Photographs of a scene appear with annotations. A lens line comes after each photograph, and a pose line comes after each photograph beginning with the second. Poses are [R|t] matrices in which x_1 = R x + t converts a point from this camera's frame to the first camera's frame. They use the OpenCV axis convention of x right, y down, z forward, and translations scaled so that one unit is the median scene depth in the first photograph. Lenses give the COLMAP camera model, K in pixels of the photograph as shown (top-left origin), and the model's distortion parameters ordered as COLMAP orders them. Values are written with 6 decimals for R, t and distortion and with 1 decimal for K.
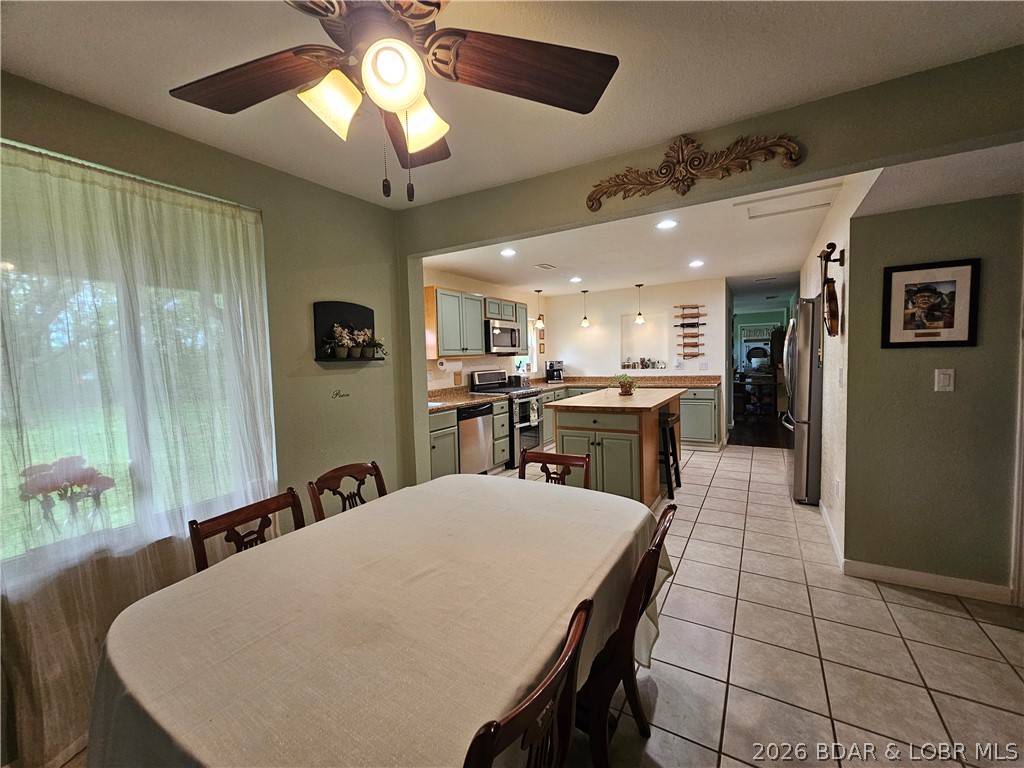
lens RADIAL K [[419.4, 0, 514.1], [0, 419.4, 388.3], [0, 0, 1]] dist [-0.000797, -0.000183]
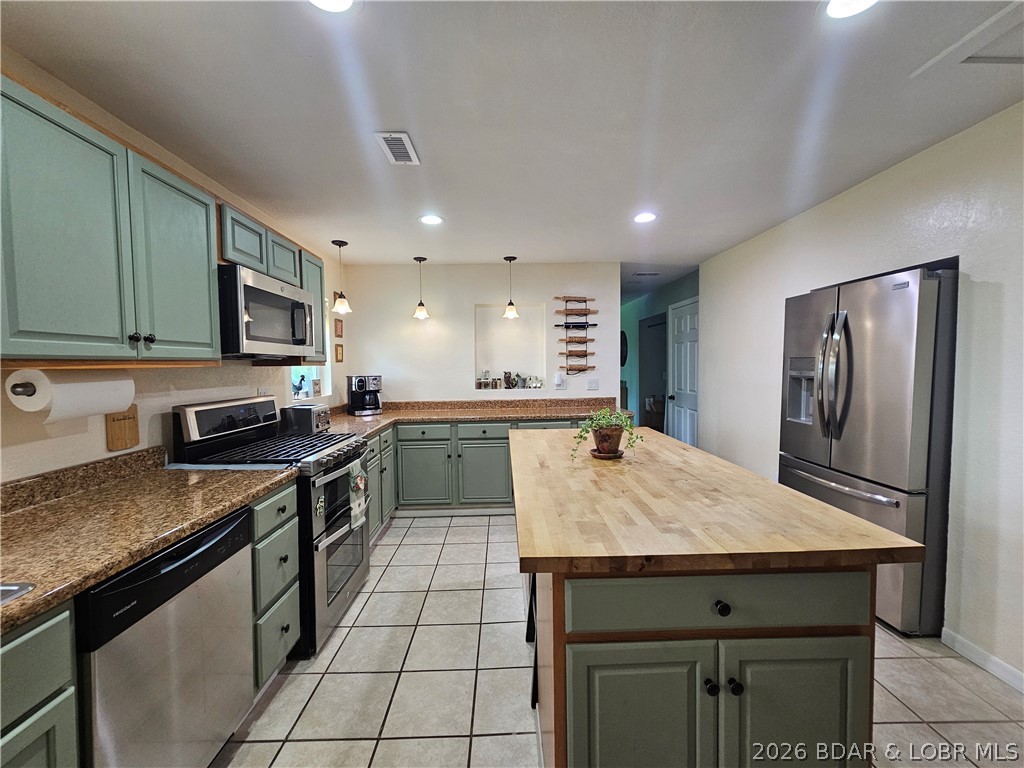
lens RADIAL K [[419.4, 0, 507.0], [0, 419.4, 383.4], [0, 0, 1]] dist [-0.000797, -0.000183]
pose [[0.854403, -0.003899, 0.519596, -0.039378], [0.025490, 0.999082, -0.034418, -0.034636], [-0.518985, 0.042651, 0.853718, 0.477505]]
